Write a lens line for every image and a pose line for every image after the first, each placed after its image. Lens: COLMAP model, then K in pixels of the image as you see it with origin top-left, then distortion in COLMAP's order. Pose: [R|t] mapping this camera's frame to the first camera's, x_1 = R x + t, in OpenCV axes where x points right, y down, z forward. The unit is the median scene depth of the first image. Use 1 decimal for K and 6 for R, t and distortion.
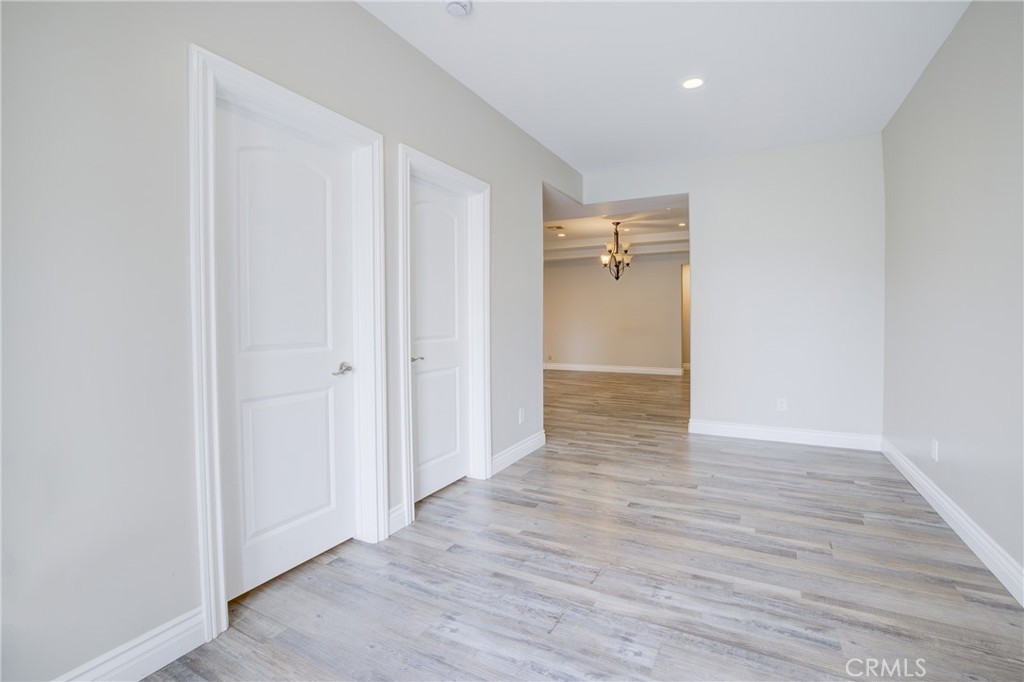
lens RADIAL K [[481.3, 0, 520.2], [0, 481.3, 336.5], [0, 0, 1]] dist [-0.043308, 0.020509]
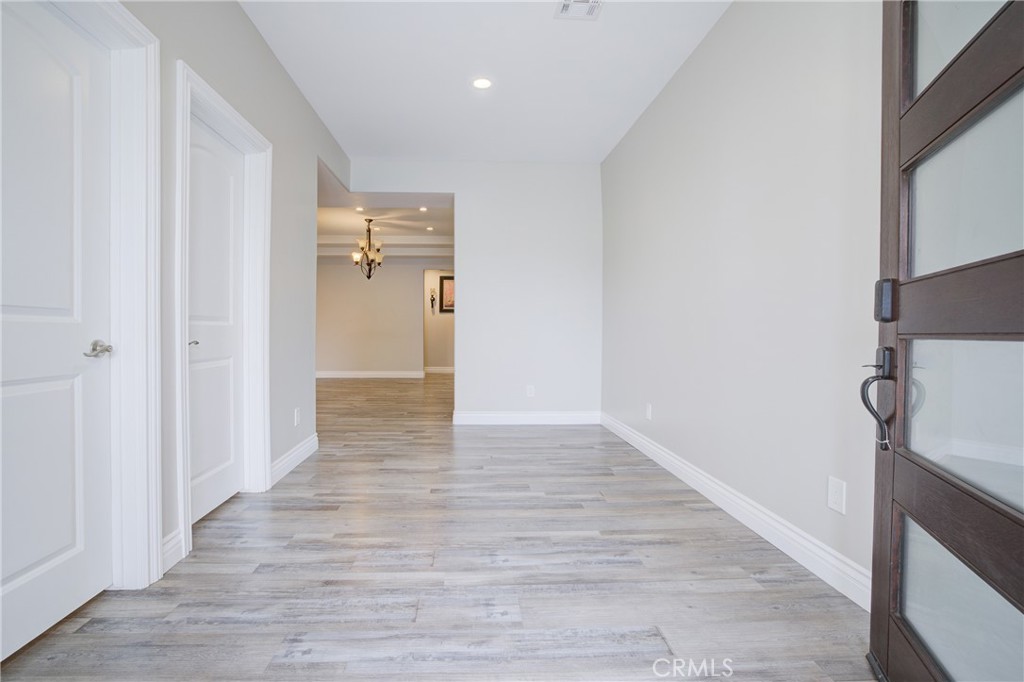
lens RADIAL K [[481.3, 0, 520.2], [0, 481.3, 336.5], [0, 0, 1]] dist [-0.043308, 0.020509]
pose [[0.860640, -0.013784, 0.509027, -0.151476], [0.019632, 0.999789, -0.006121, 0.053085], [-0.508835, 0.015261, 0.860729, 0.060402]]
